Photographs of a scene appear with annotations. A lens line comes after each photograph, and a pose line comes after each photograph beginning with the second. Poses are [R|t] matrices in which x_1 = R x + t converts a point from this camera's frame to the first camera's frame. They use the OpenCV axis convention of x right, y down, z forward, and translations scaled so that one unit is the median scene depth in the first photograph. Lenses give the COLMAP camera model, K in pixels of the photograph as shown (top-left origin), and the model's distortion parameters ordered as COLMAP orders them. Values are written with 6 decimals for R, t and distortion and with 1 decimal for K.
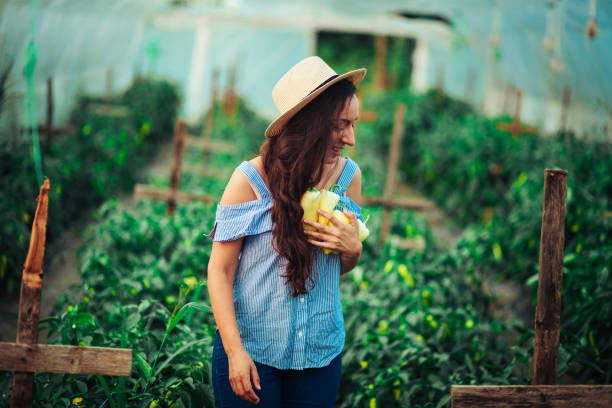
lens RADIAL K [[1536.7, 0, 306.0], [0, 1536.7, 204.0], [0, 0, 1]] dist [-0.033809, 0.761169]
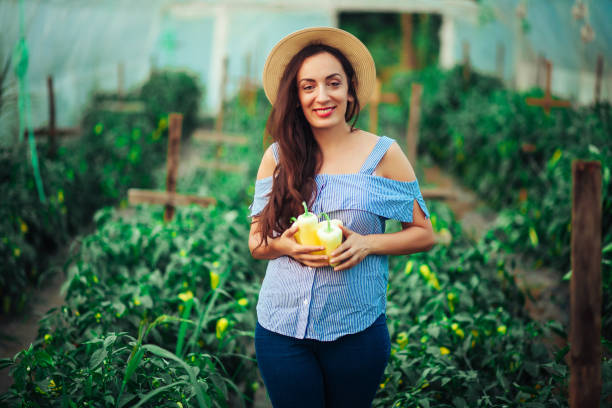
lens RADIAL K [[1533.4, 0, 306.0], [0, 1533.4, 204.0], [0, 0, 1]] dist [-0.027205, -0.954472]
pose [[0.998221, -0.053293, -0.026725, 0.018399], [0.053558, 0.998521, 0.009329, -0.006828], [0.026189, -0.010744, 0.999599, 0.100346]]
